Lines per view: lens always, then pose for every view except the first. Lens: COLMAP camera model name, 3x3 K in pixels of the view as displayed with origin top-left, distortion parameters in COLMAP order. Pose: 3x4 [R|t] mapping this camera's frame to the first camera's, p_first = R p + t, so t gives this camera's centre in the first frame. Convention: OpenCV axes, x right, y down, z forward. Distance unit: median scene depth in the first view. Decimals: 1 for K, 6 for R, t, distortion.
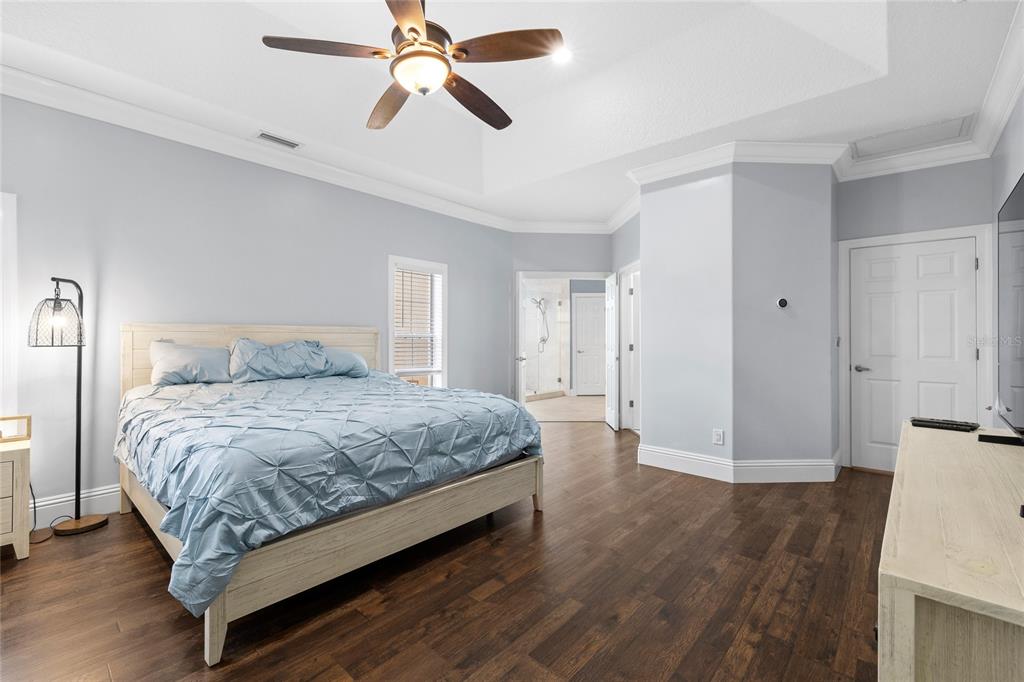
lens RADIAL K [[443.3, 0, 512.2], [0, 443.3, 335.7], [0, 0, 1]] dist [0.001227, -0.000508]
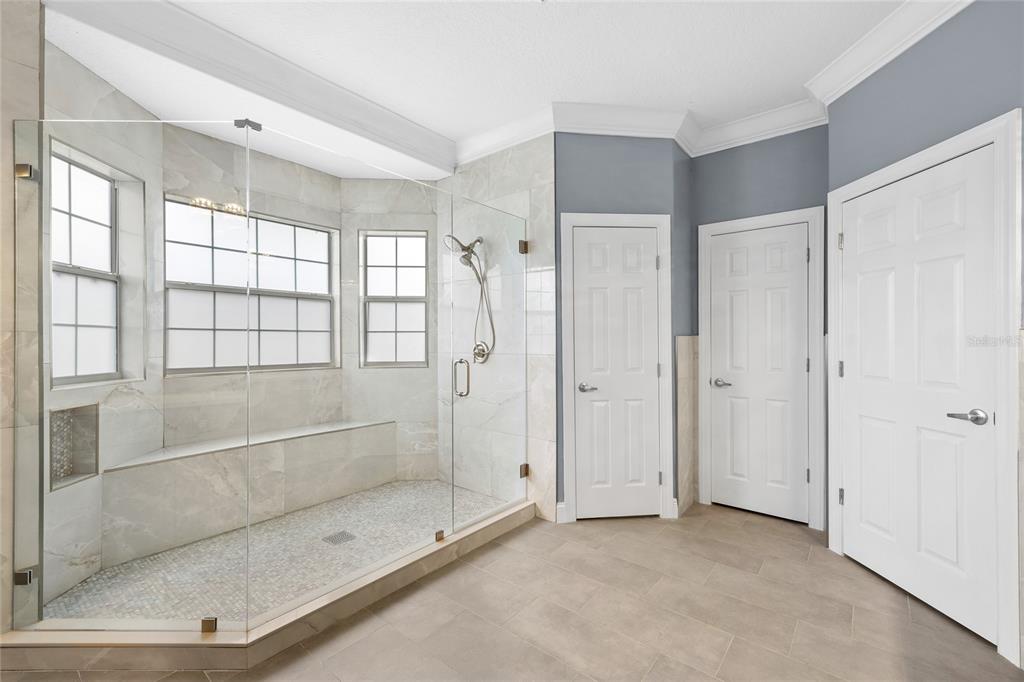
lens RADIAL K [[443.3, 0, 511.5], [0, 443.3, 337.4], [0, 0, 1]] dist [0.001227, -0.000508]
pose [[0.998714, -0.003804, 0.050548, 0.079628], [0.003862, 0.999992, -0.001046, -0.002668], [-0.050544, 0.001239, 0.998721, 0.661368]]
